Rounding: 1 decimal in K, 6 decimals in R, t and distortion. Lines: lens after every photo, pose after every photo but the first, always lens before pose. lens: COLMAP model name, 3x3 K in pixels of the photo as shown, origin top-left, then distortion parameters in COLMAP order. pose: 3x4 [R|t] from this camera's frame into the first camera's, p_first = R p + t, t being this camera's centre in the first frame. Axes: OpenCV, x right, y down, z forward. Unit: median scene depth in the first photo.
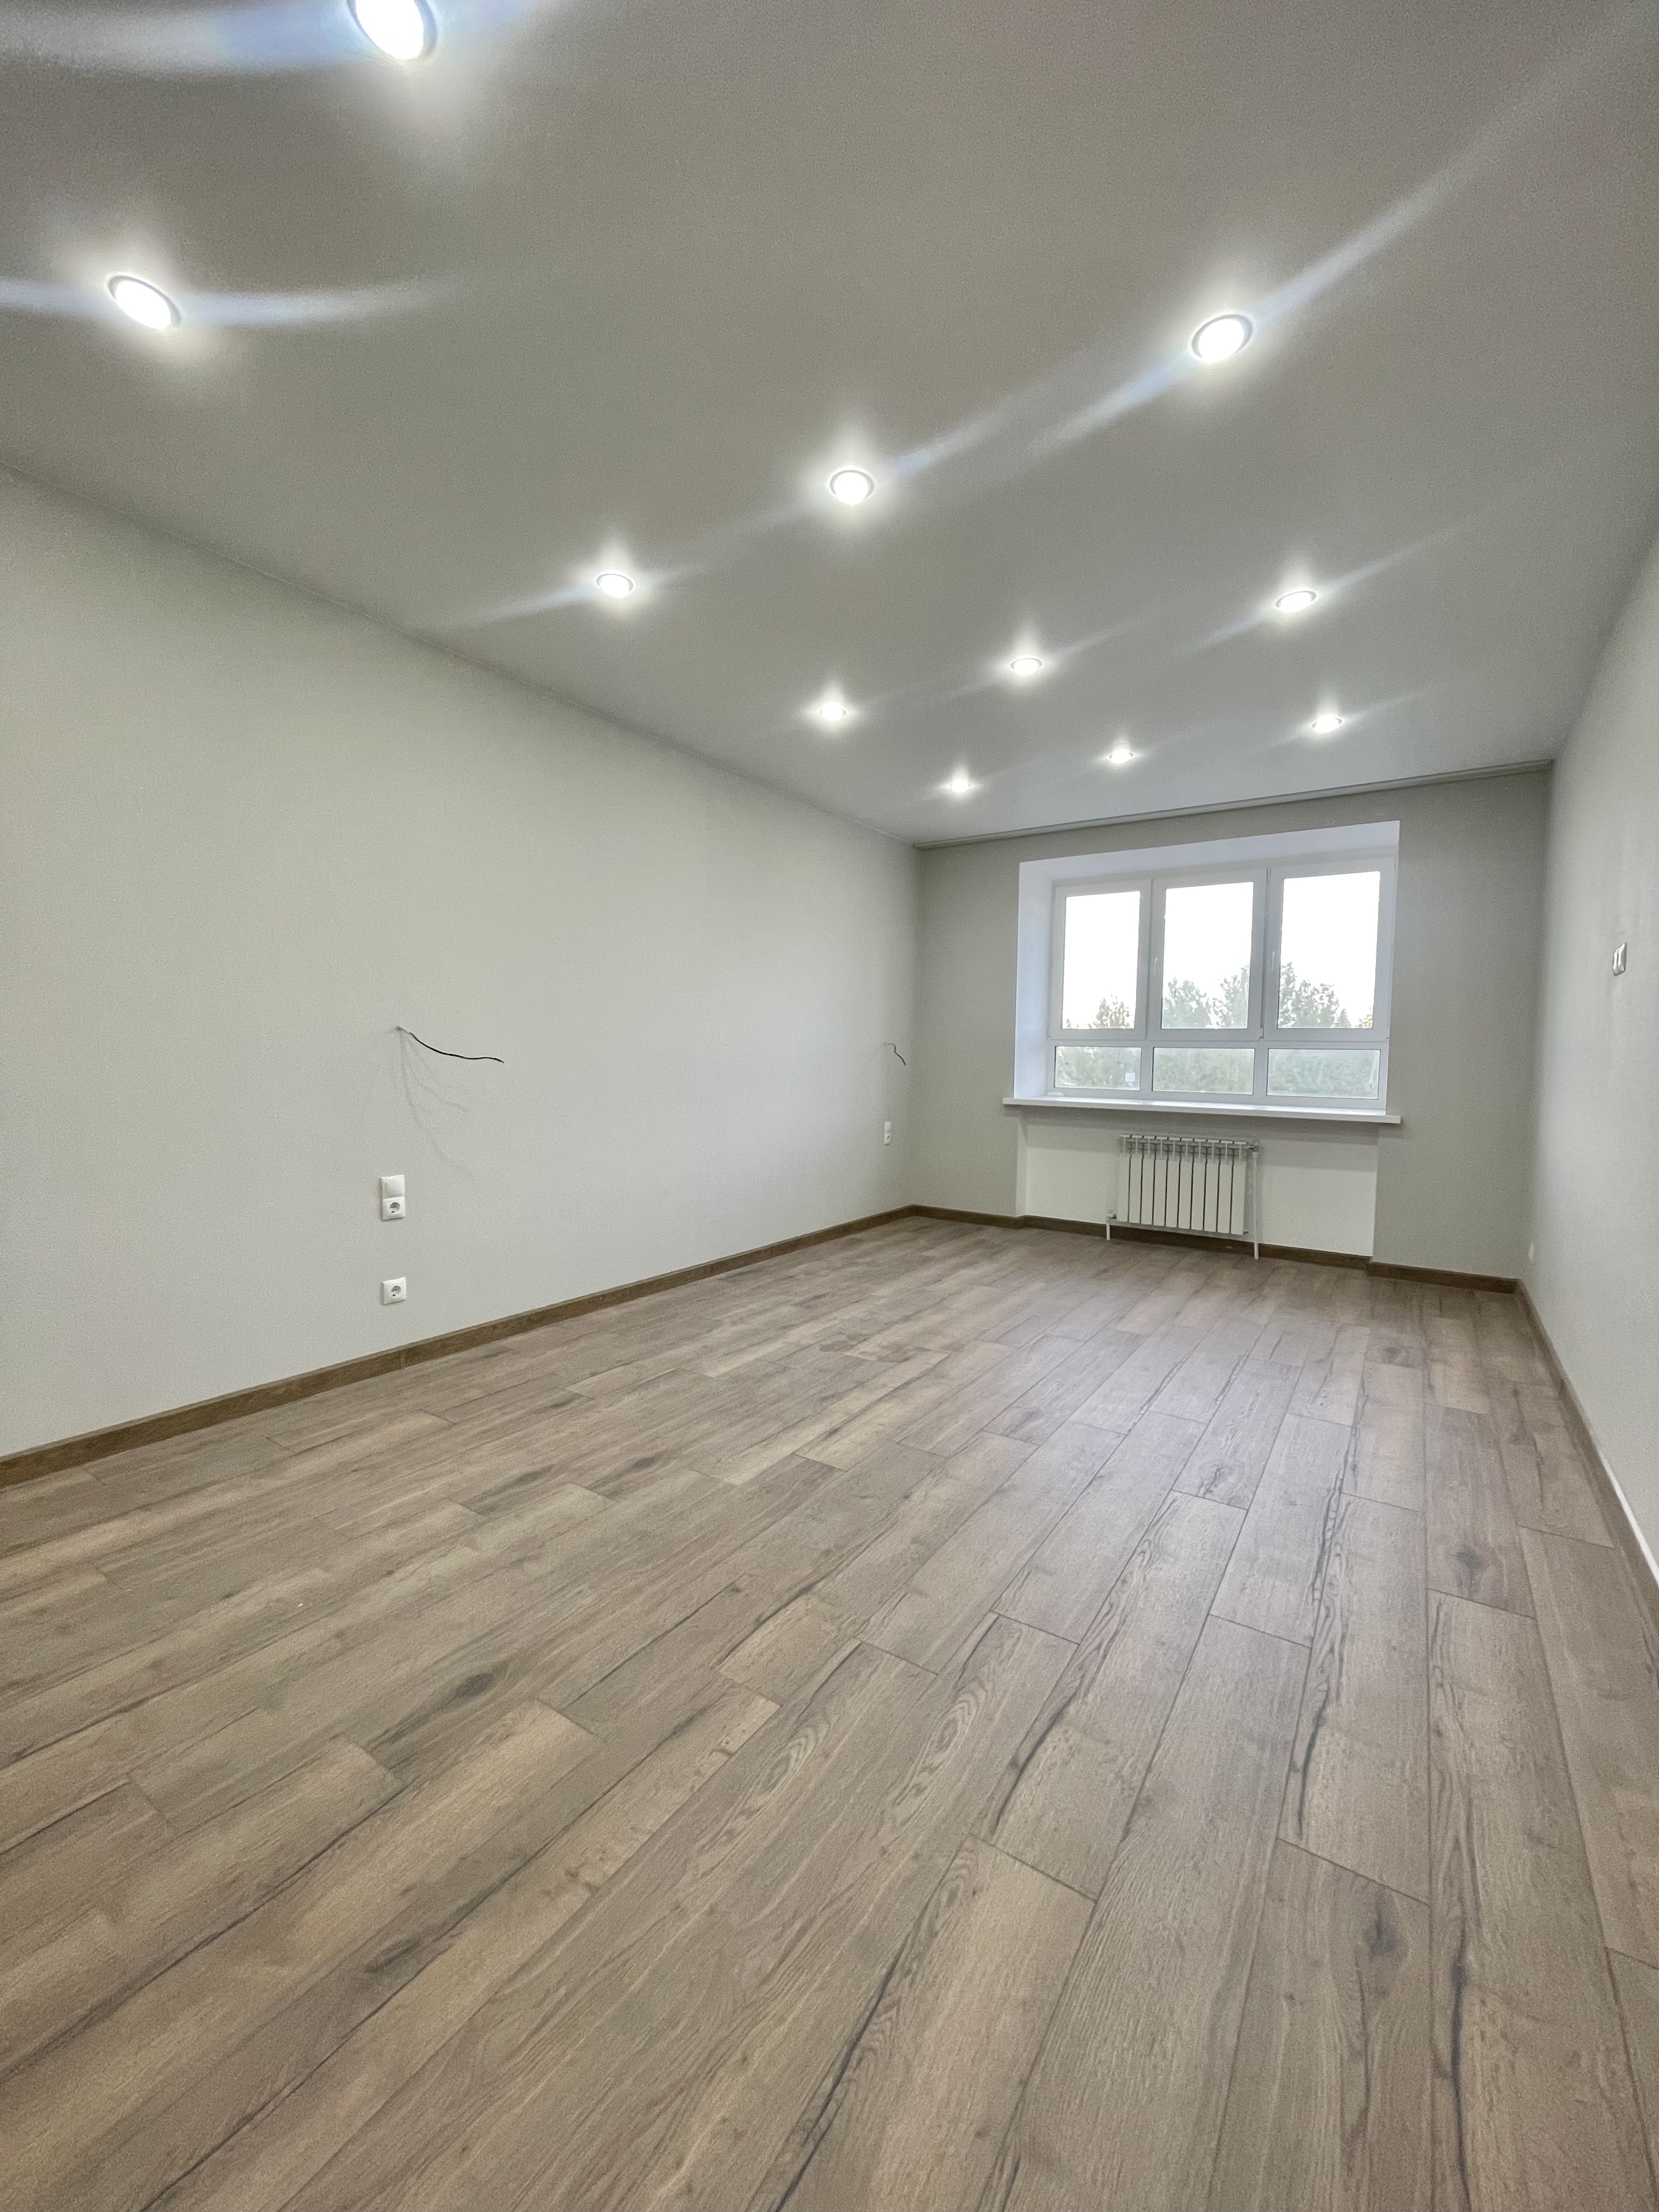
lens RADIAL K [[897.0, 0, 829.5], [0, 897.0, 1106.0], [0, 0, 1]] dist [-0.002603, -0.000047]
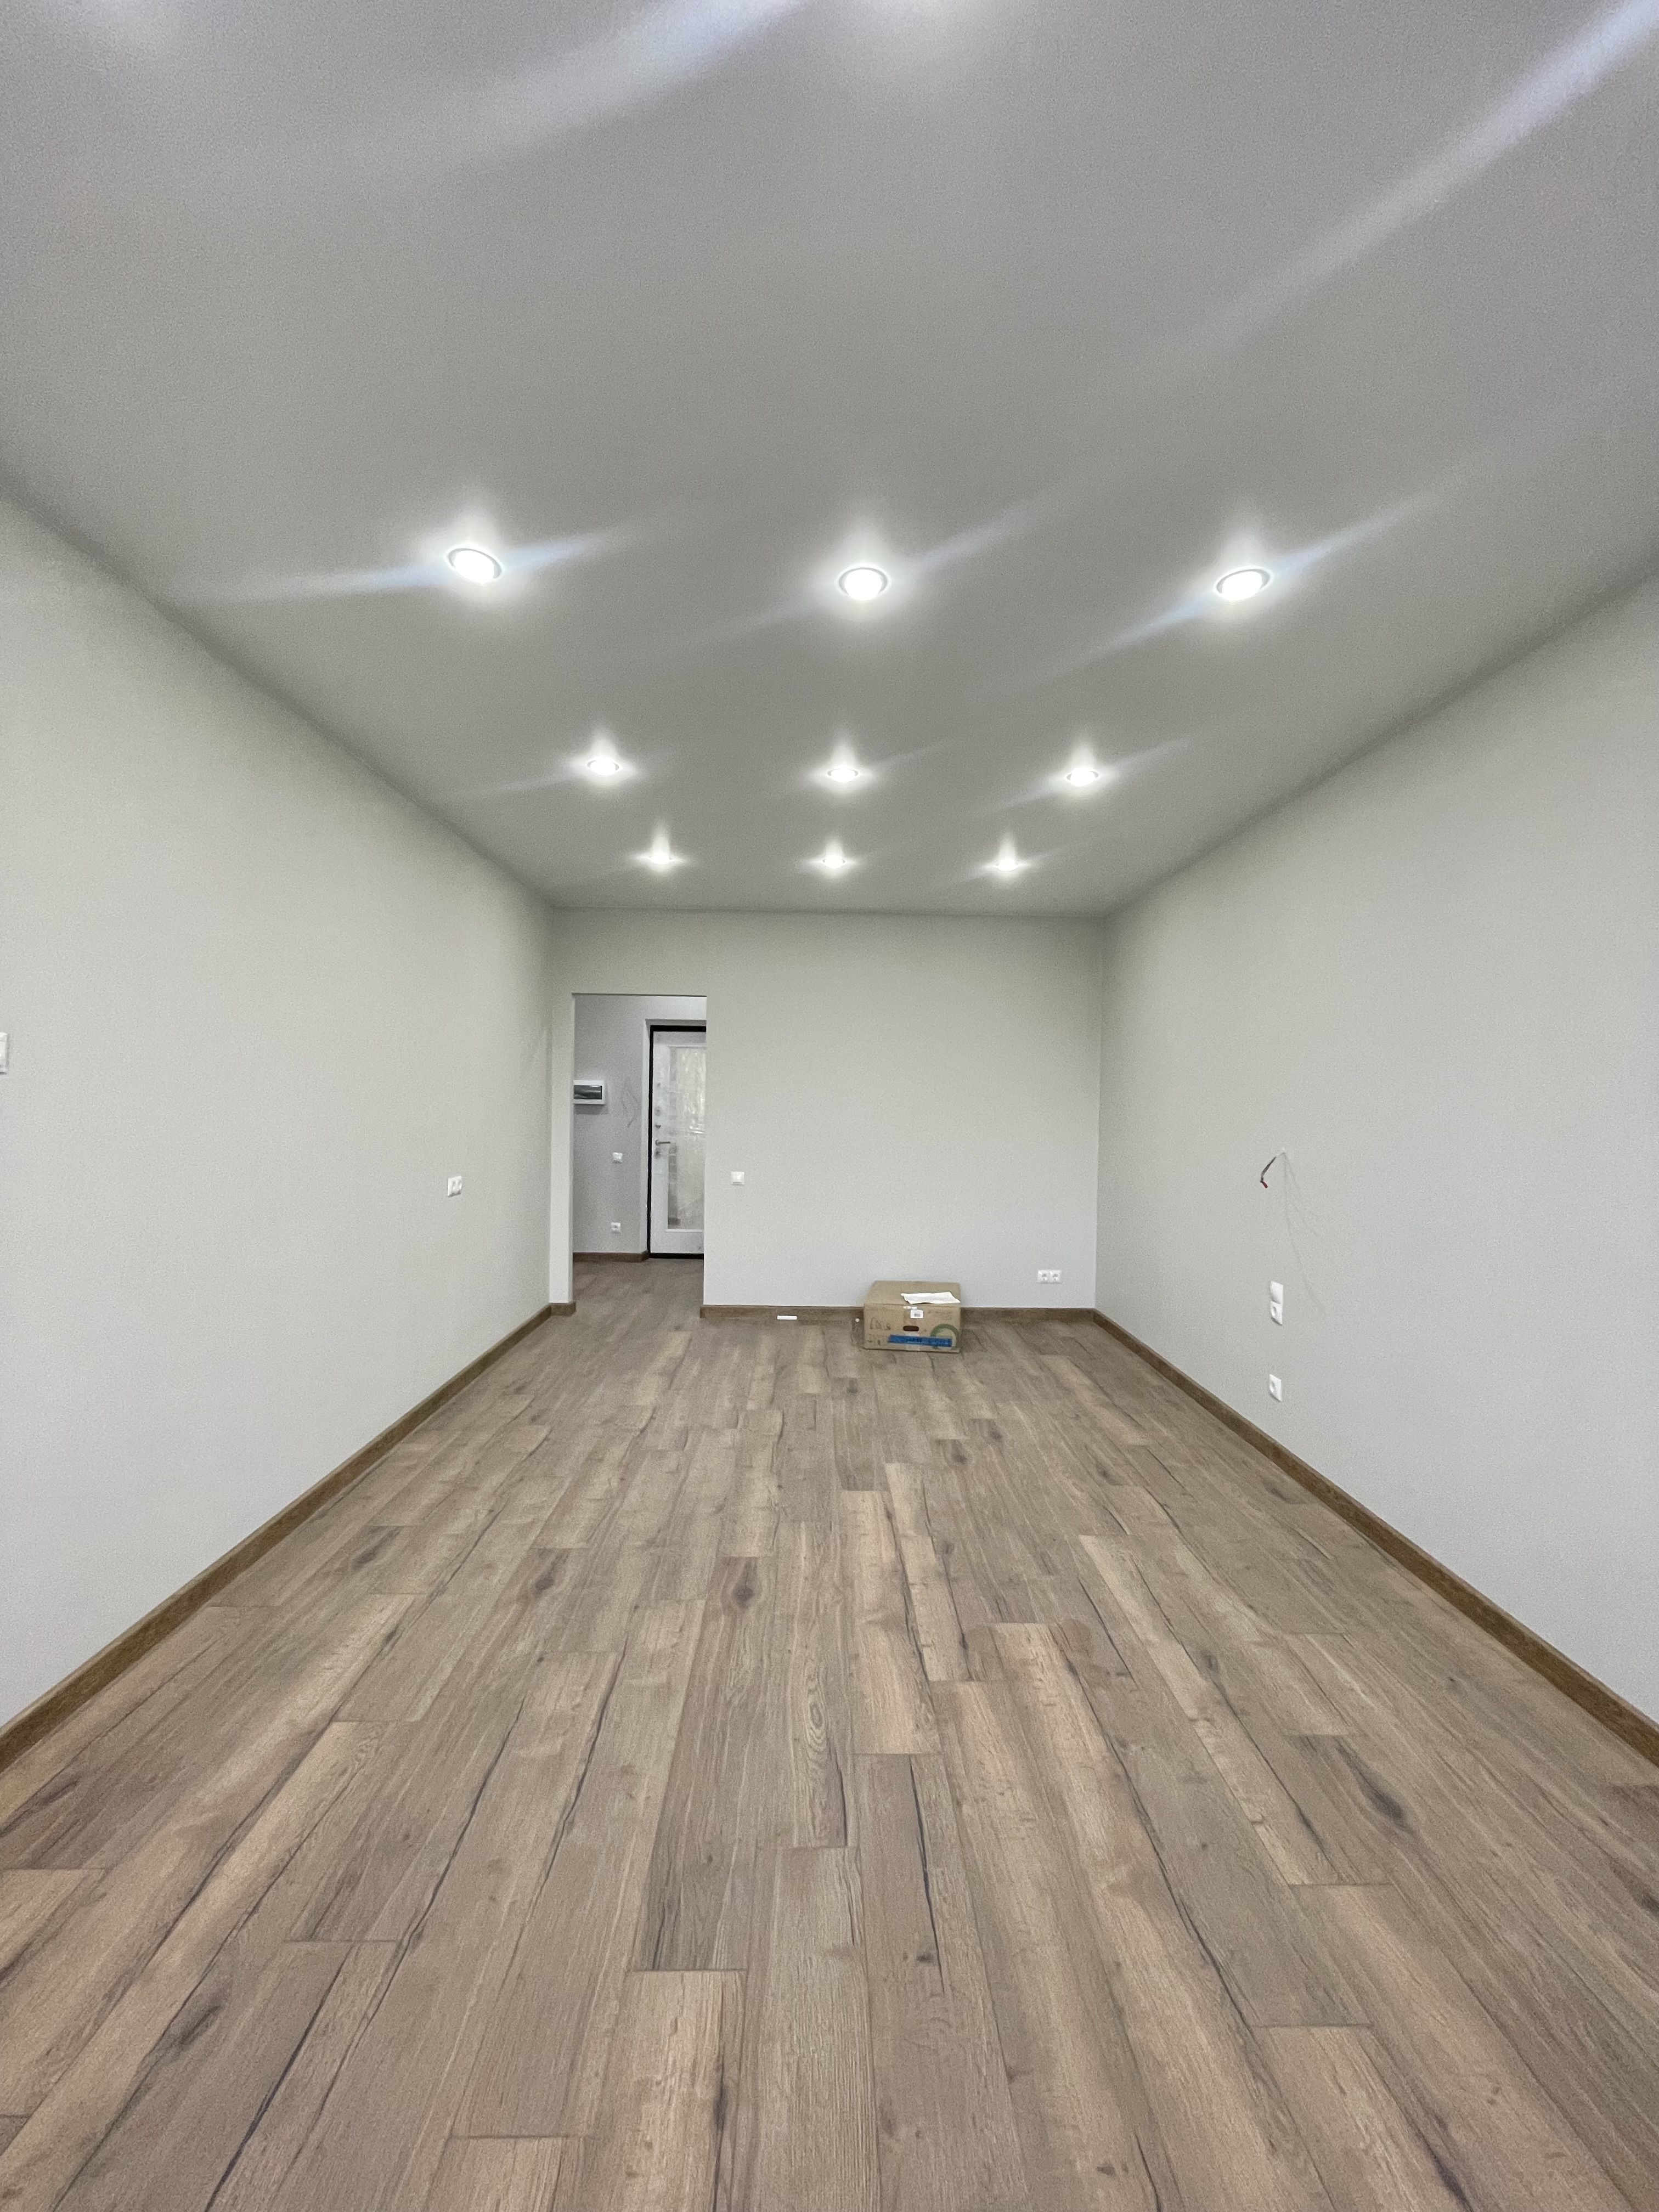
lens RADIAL K [[897.0, 0, 829.5], [0, 897.0, 1106.0], [0, 0, 1]] dist [-0.002603, -0.000047]
pose [[-0.824380, -0.025429, -0.565465, 0.761469], [-0.062455, 0.996977, 0.046218, -0.198150], [0.562581, 0.073418, -0.823476, 1.994001]]
